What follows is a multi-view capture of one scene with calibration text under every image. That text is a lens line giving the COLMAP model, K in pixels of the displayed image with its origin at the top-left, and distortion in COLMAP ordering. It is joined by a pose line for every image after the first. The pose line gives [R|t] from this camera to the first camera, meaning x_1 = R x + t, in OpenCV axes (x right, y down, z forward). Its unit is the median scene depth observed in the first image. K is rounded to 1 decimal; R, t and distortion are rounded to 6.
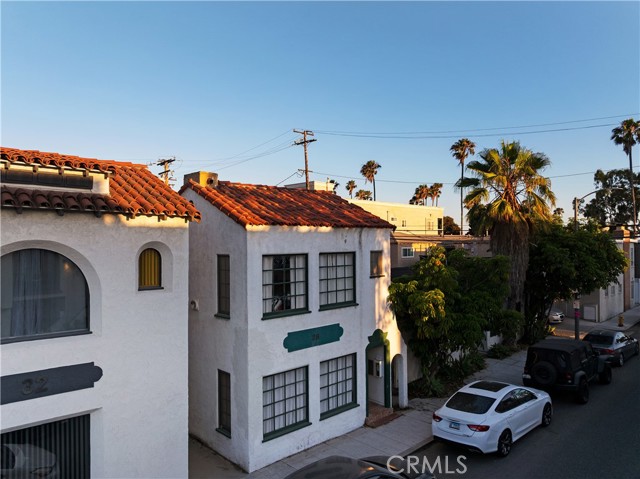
lens RADIAL K [[445.3, 0, 319.5], [0, 445.3, 235.8], [0, 0, 1]] dist [-0.047922, 0.011997]
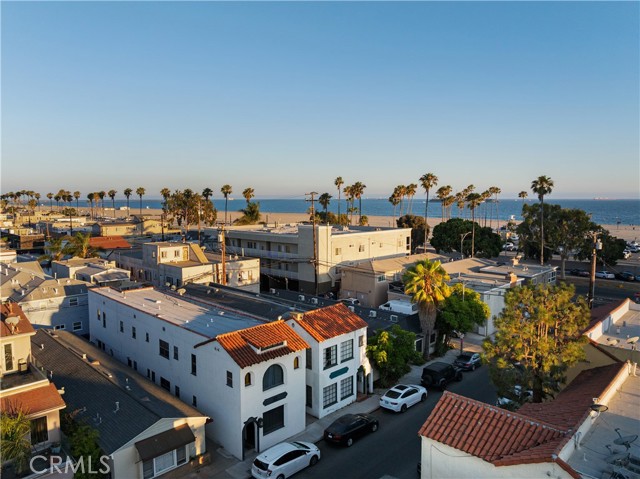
lens RADIAL K [[445.3, 0, 320.8], [0, 445.3, 241.0], [0, 0, 1]] dist [-0.047922, 0.011997]
pose [[0.999232, 0.000520, 0.039170, -0.217352], [-0.004810, 0.993973, 0.109517, -0.833248], [-0.038877, -0.109621, 0.993213, -1.557002]]
